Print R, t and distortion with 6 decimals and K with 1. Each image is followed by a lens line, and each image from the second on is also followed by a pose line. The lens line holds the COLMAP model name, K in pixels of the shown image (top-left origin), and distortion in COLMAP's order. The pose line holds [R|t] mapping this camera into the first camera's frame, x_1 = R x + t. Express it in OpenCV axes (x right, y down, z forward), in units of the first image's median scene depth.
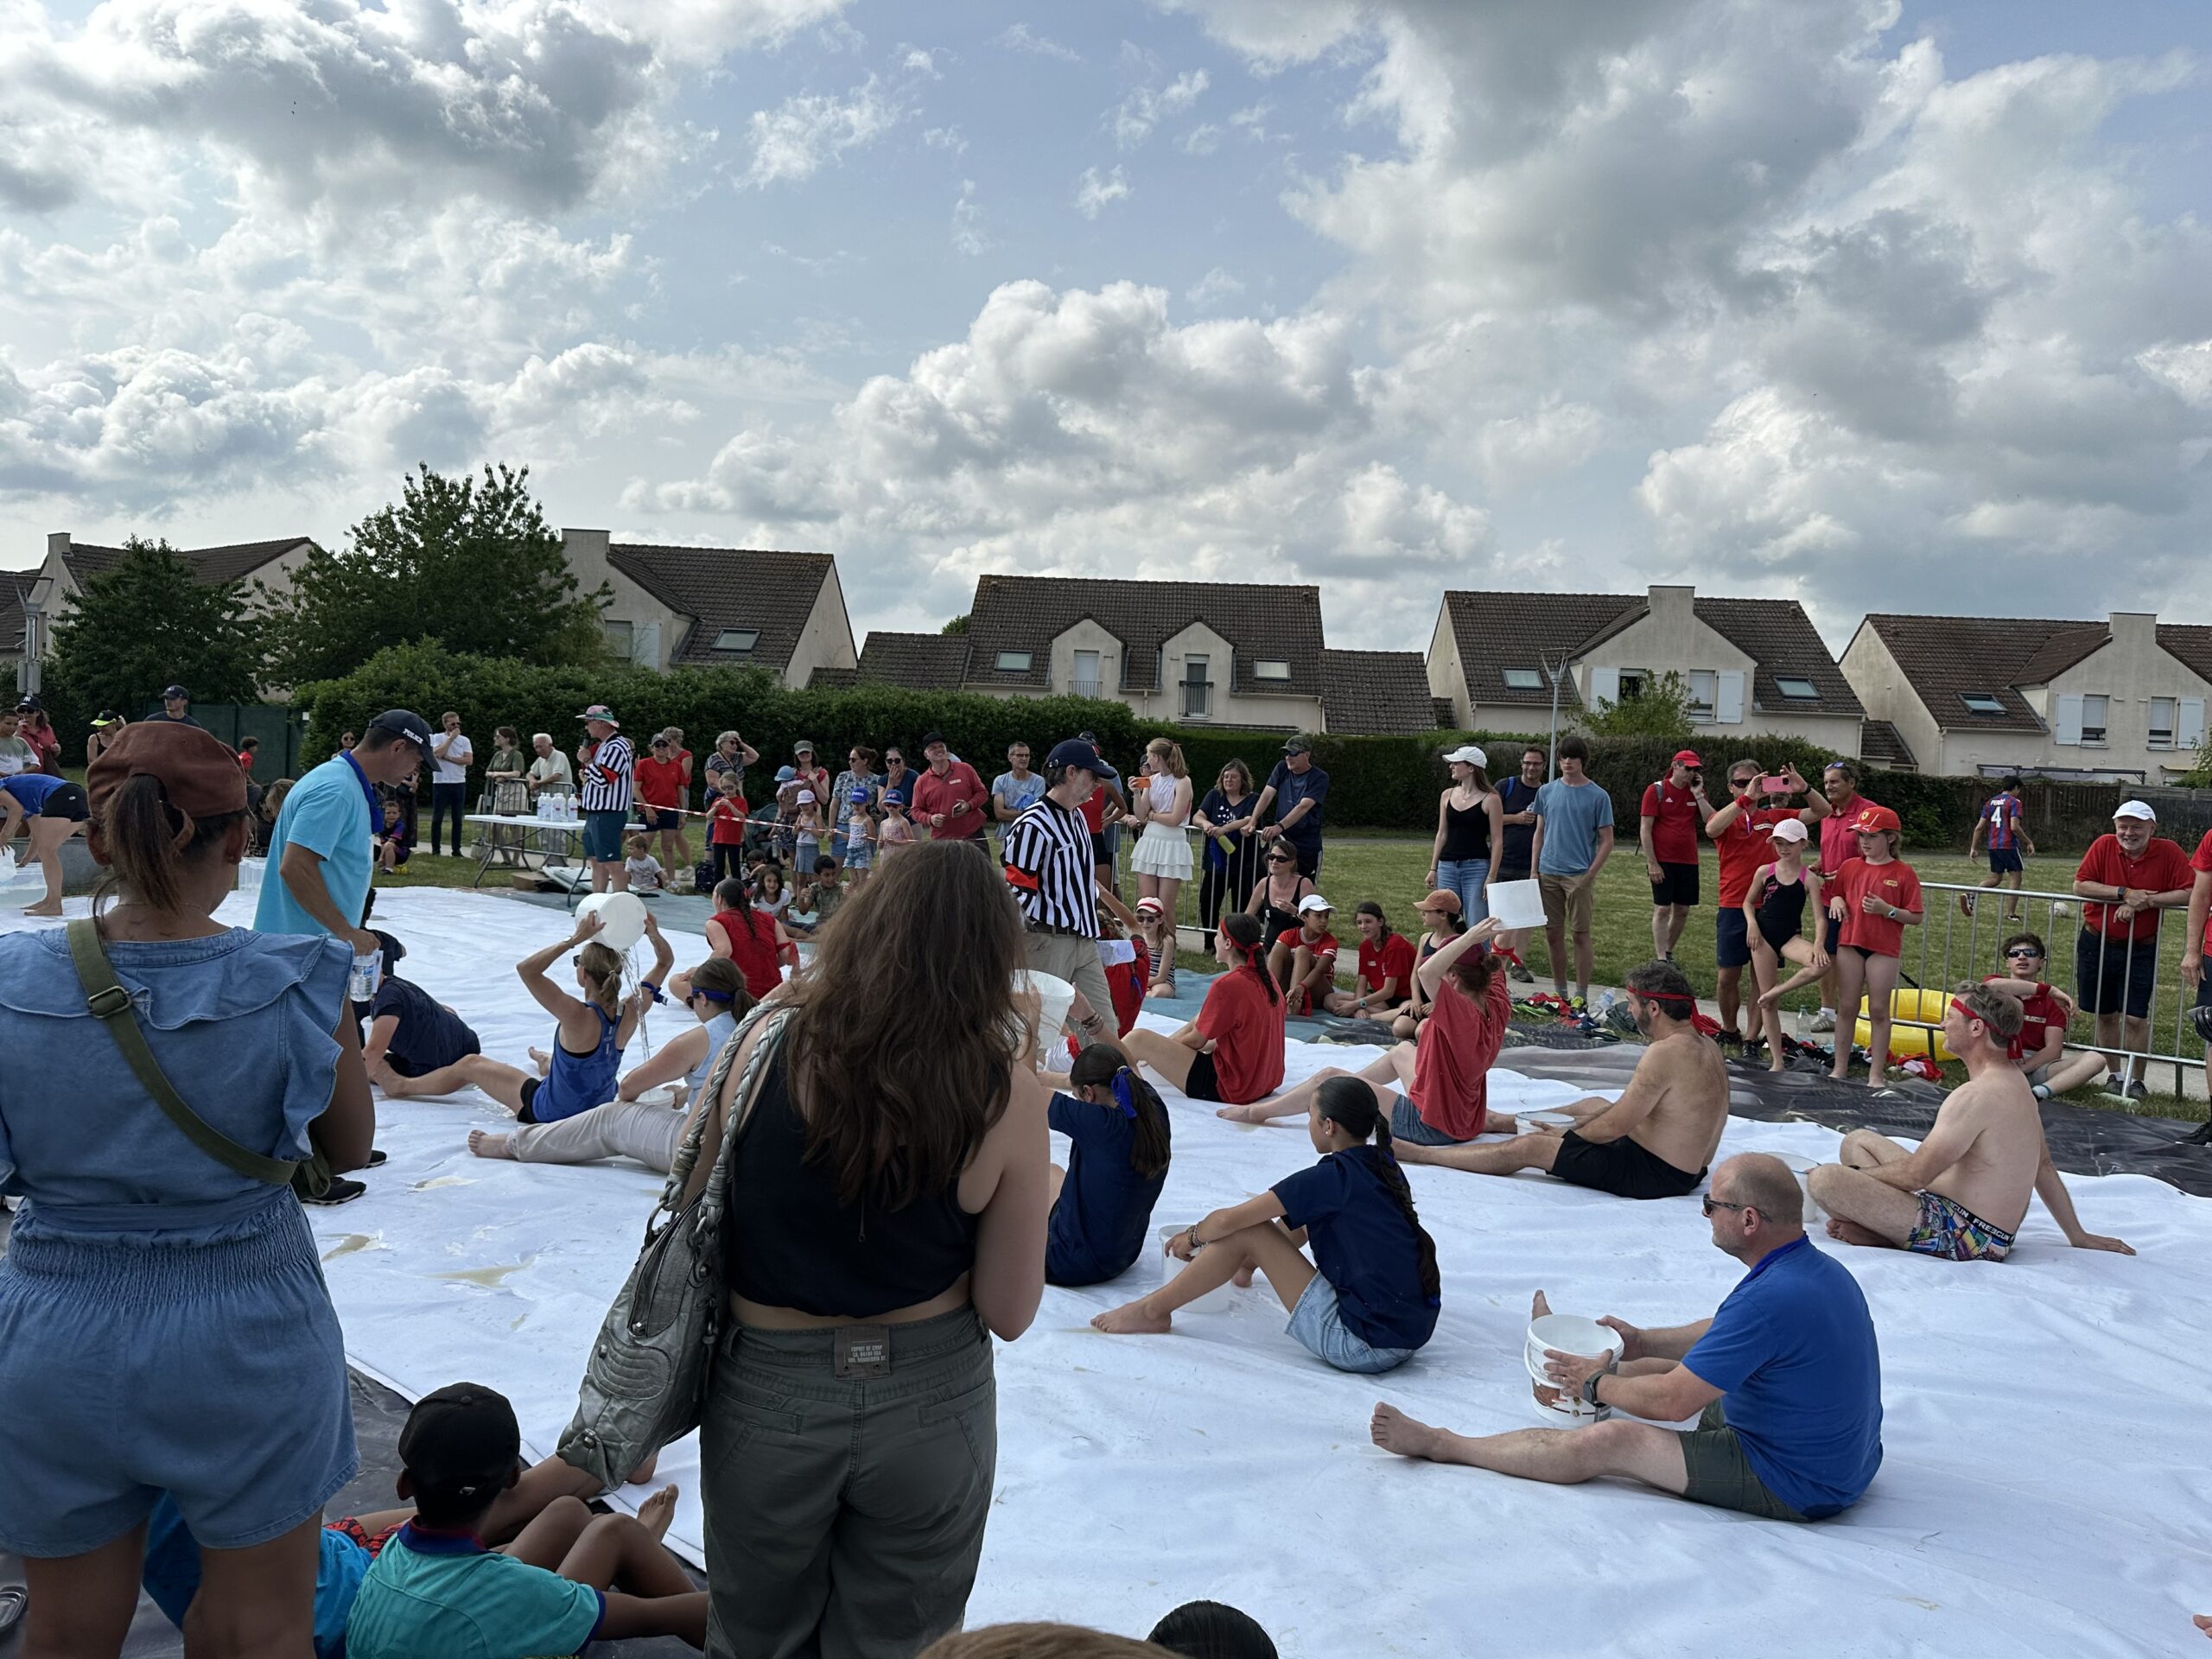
lens RADIAL K [[1571.5, 0, 1104.1], [0, 1571.5, 832.0], [0, 0, 1]] dist [0.037348, -0.037655]
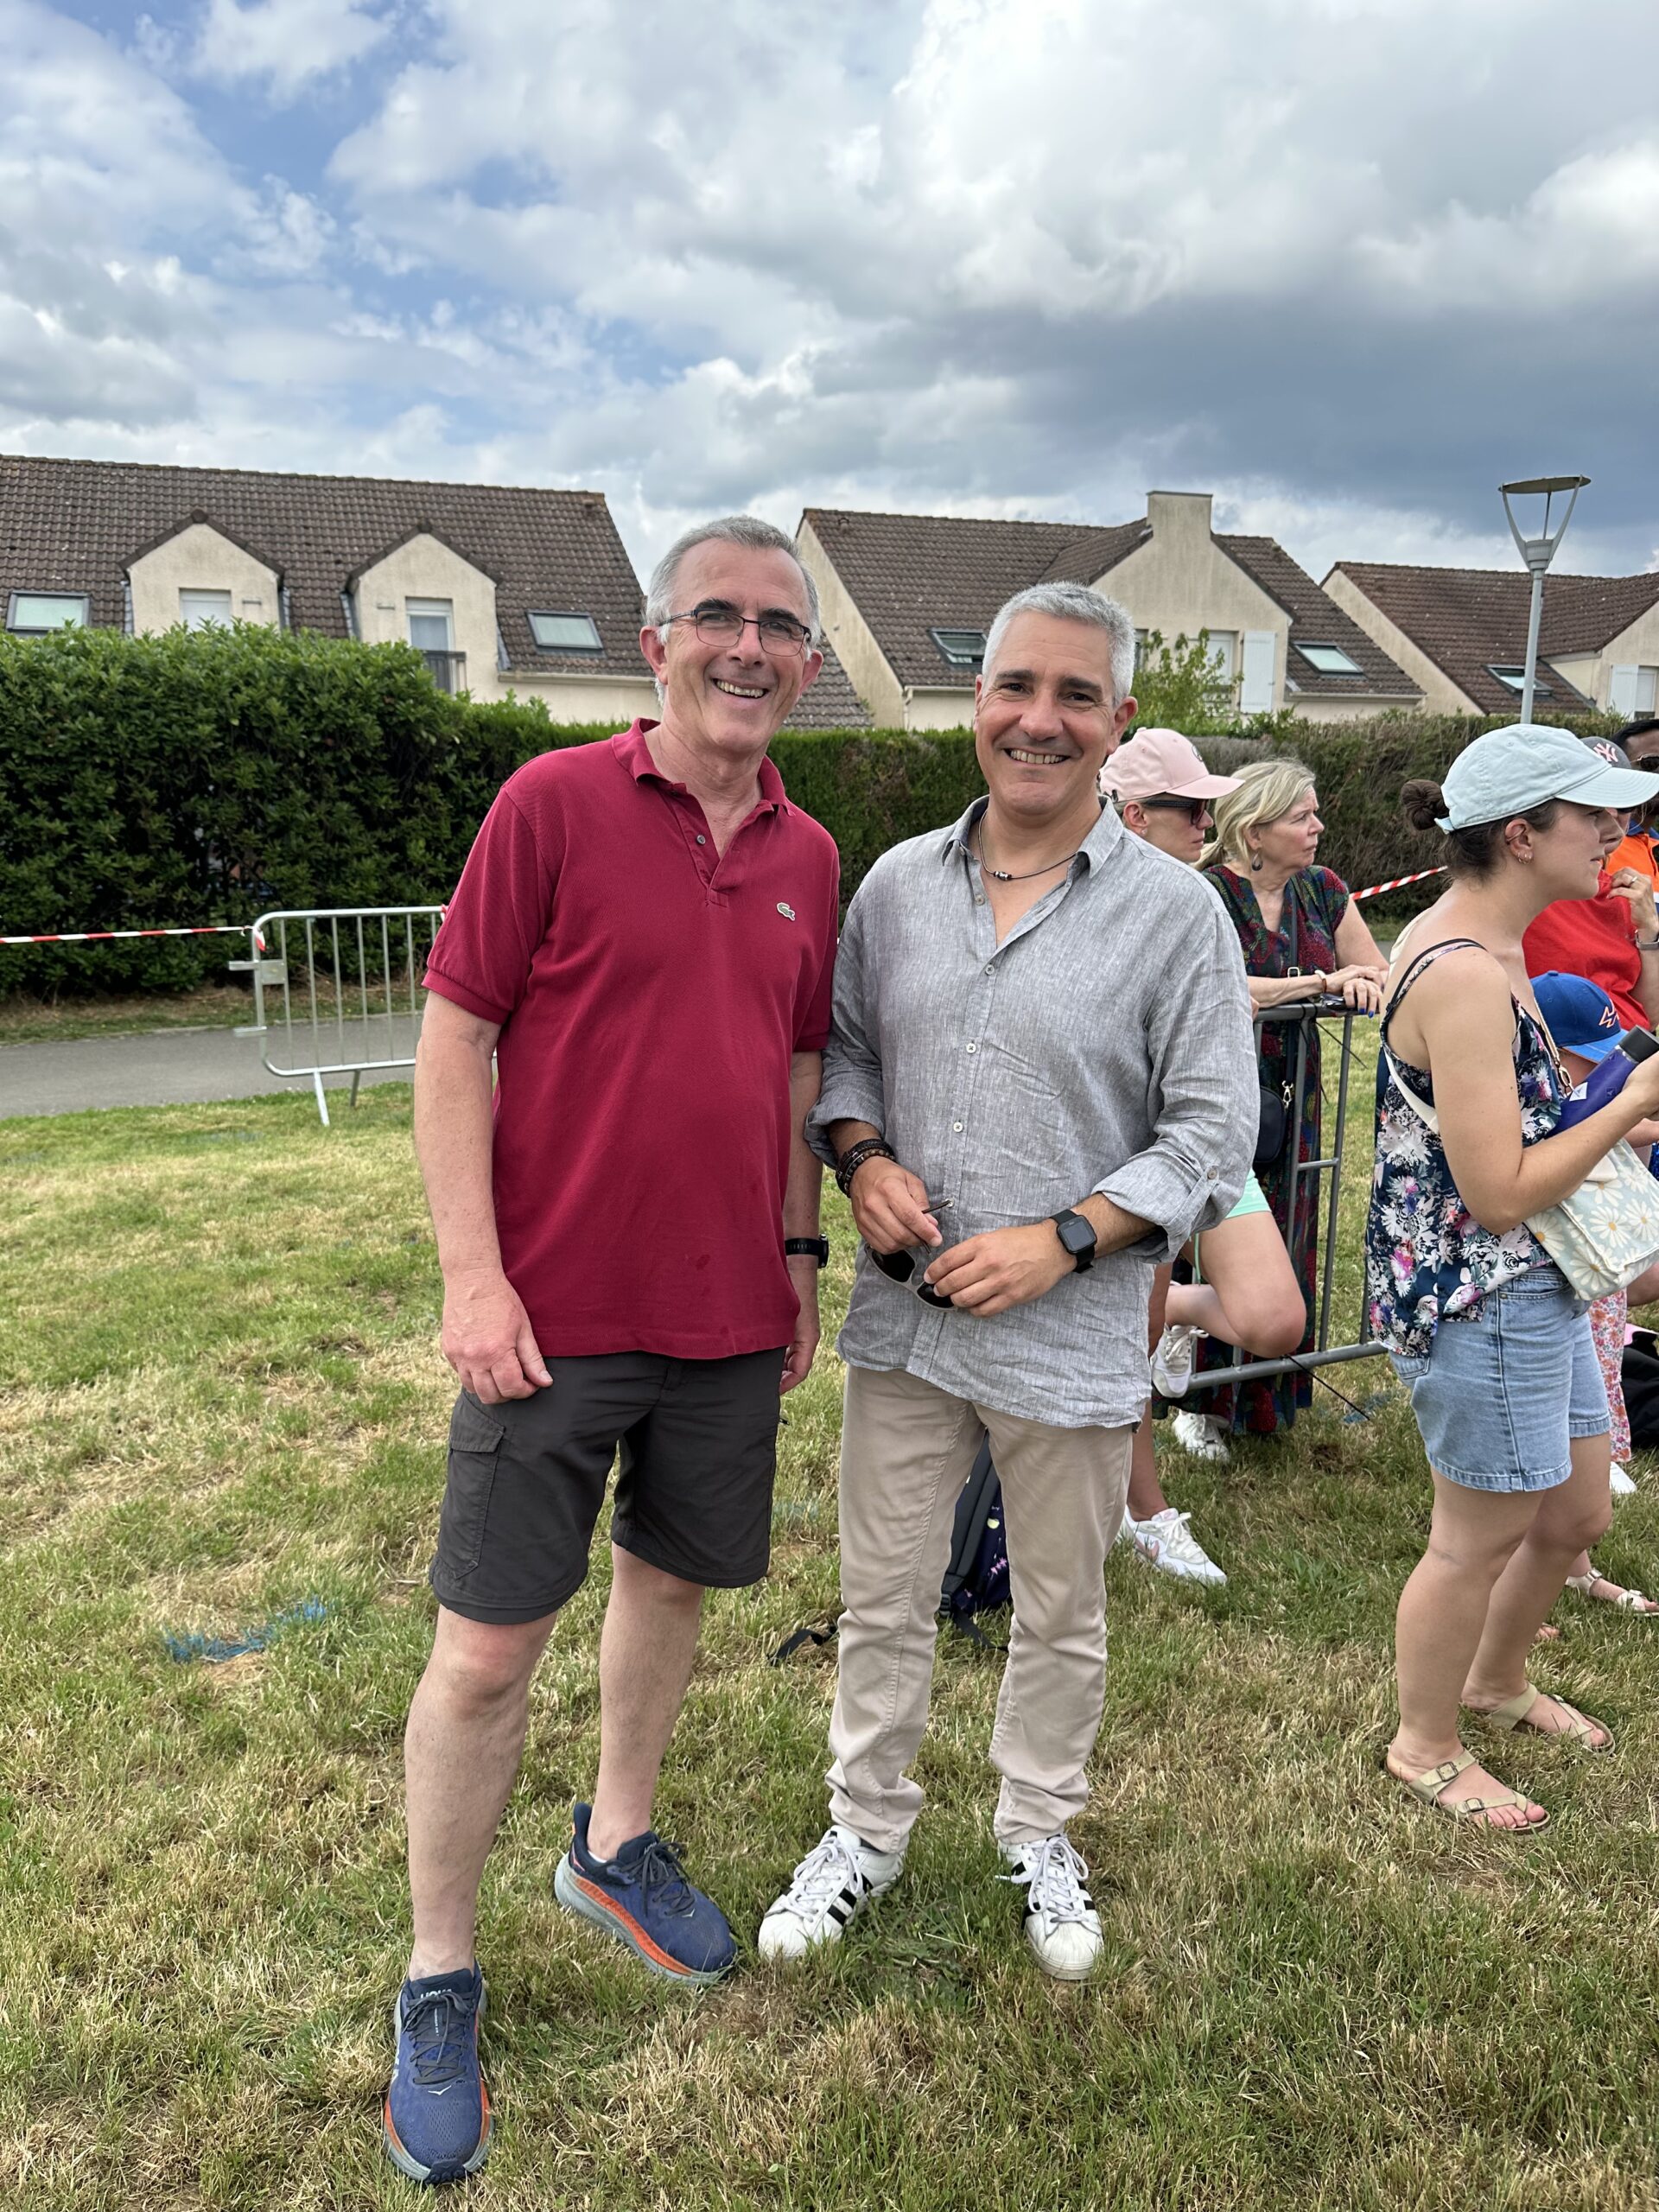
lens RADIAL K [[1571.5, 0, 830.7], [0, 1571.5, 1122.3], [0, 0, 1]] dist [0.037348, -0.037655]
pose [[0.925592, -0.112306, 0.361478, -0.028250], [0.053174, 0.984080, 0.169583, -0.021641], [-0.374769, -0.137744, 0.916829, 0.430543]]
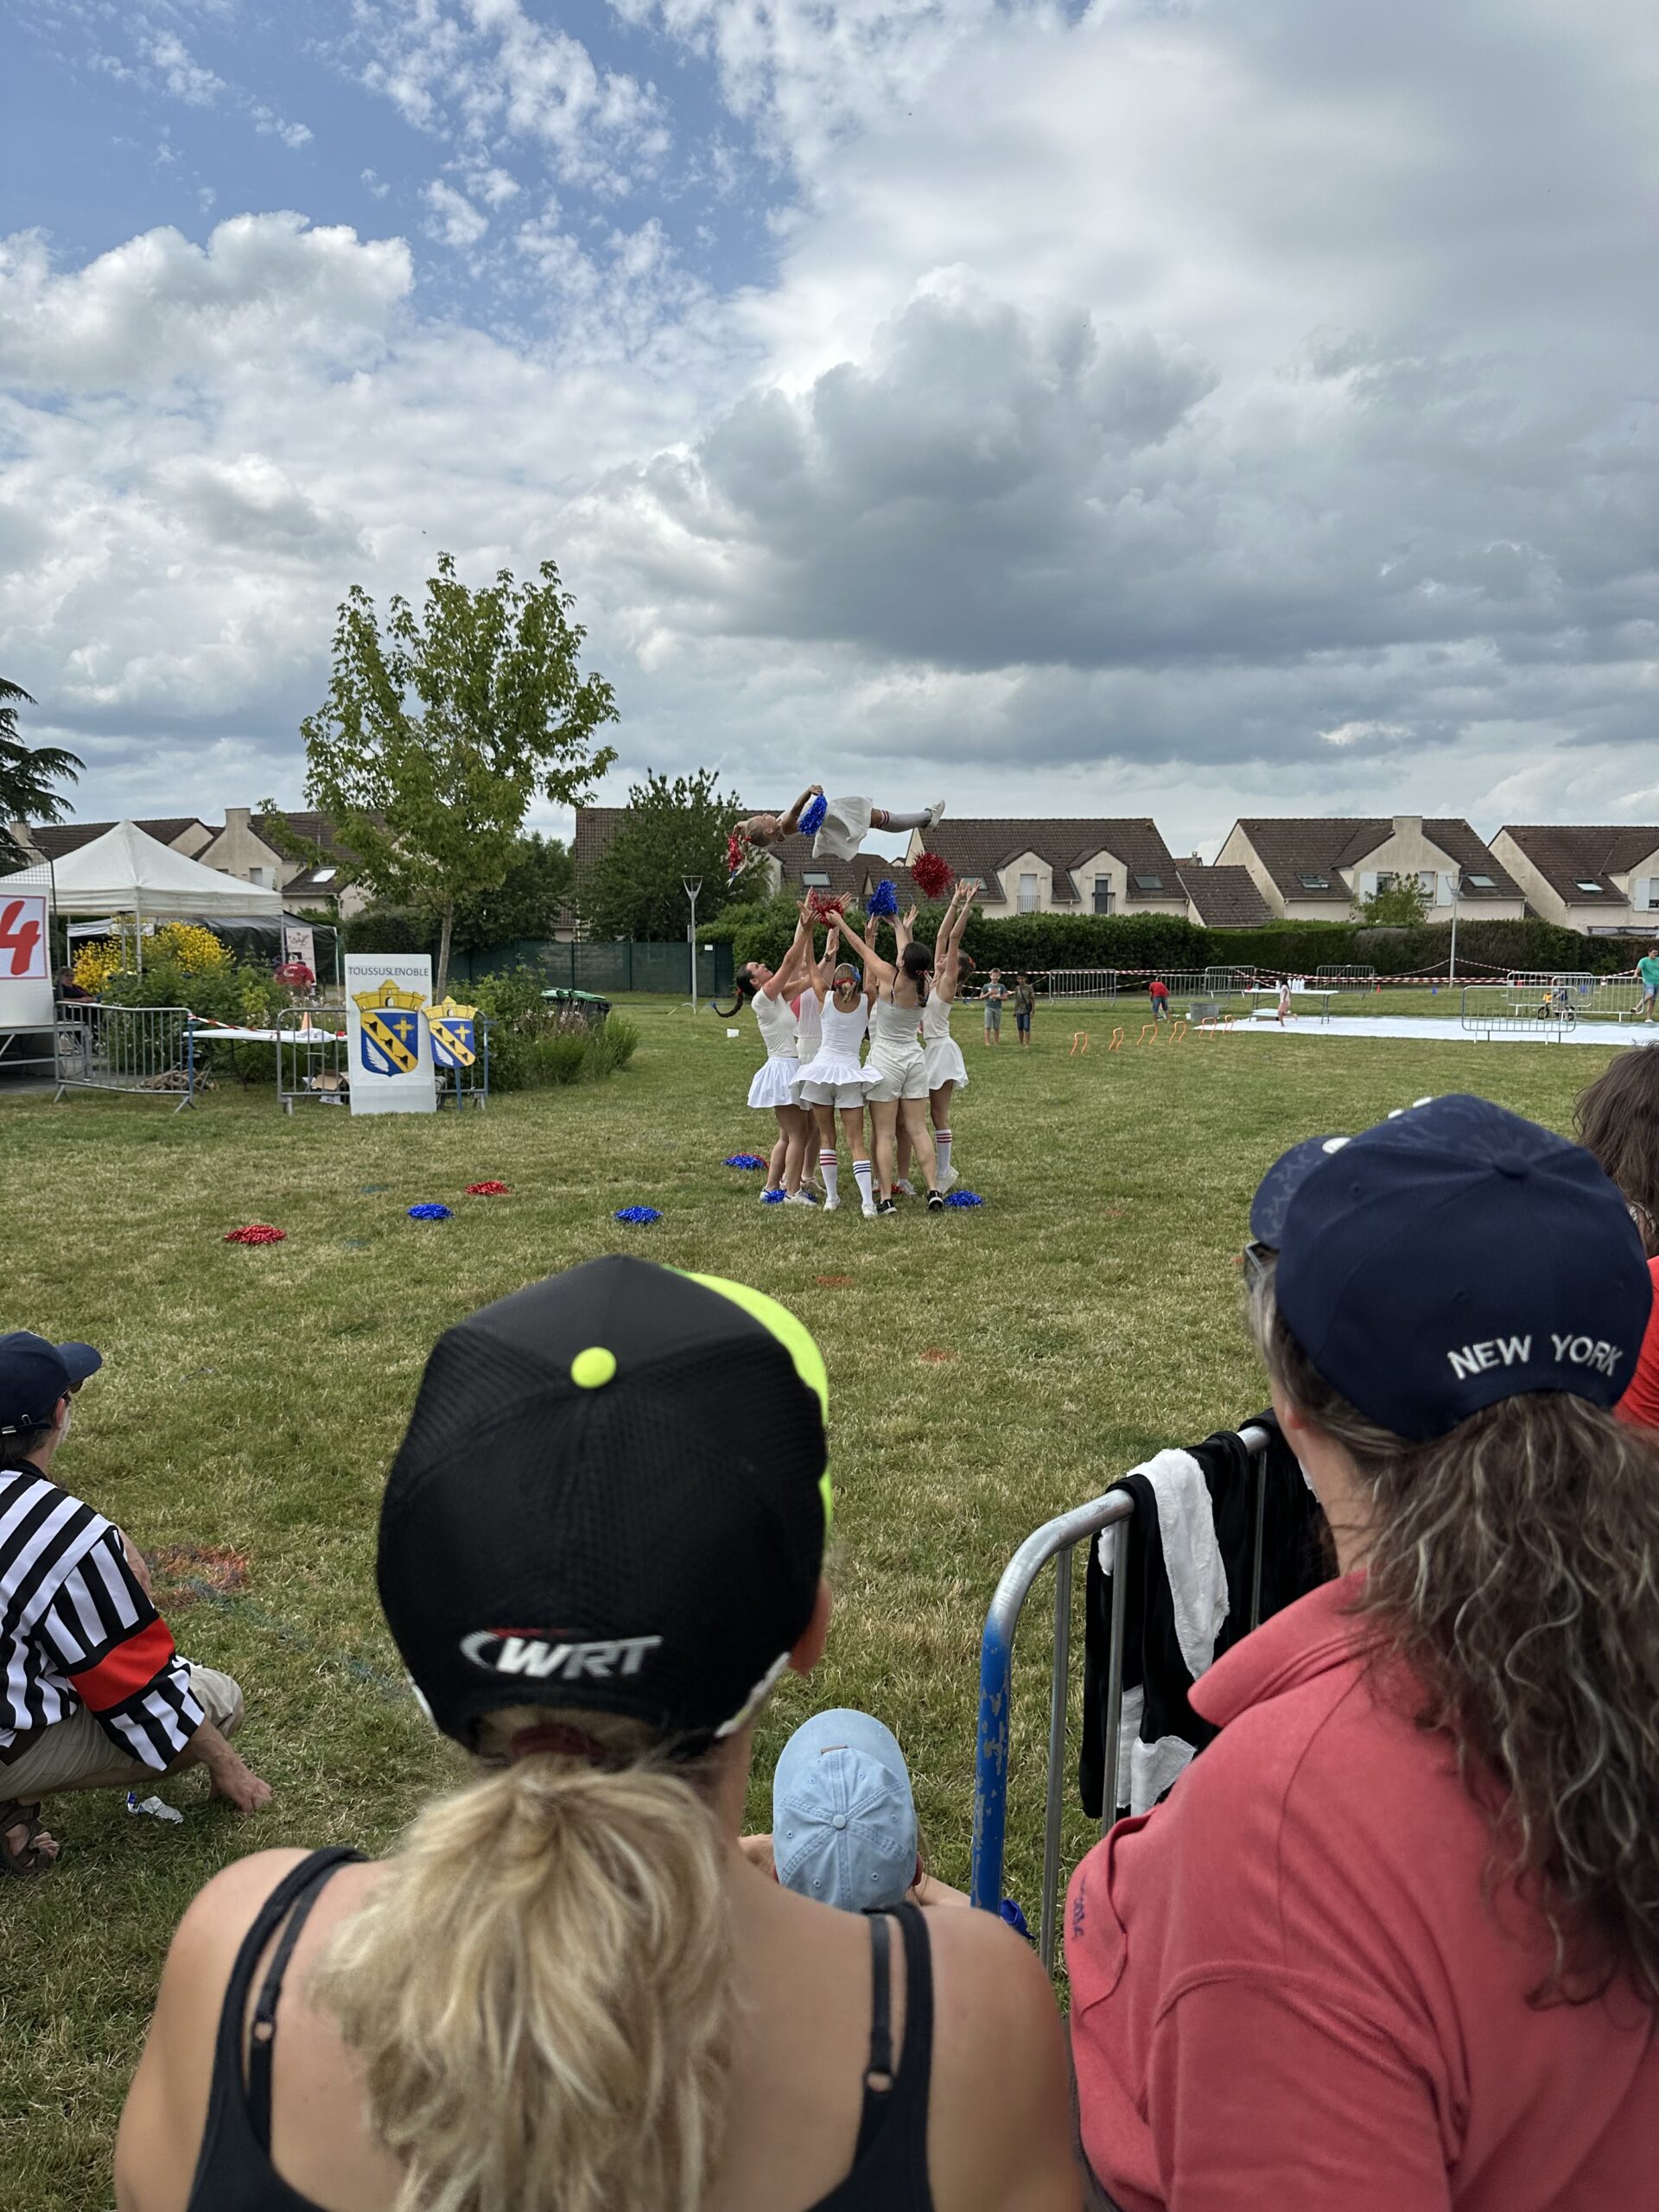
lens RADIAL K [[1571.5, 0, 883.2], [0, 1571.5, 1157.4], [0, 0, 1]] dist [0.037348, -0.037655]
pose [[0.977547, -0.073249, 0.197578, -0.435757], [0.054970, 0.993817, 0.096470, -0.005930], [-0.203423, -0.083443, 0.975529, -0.372817]]
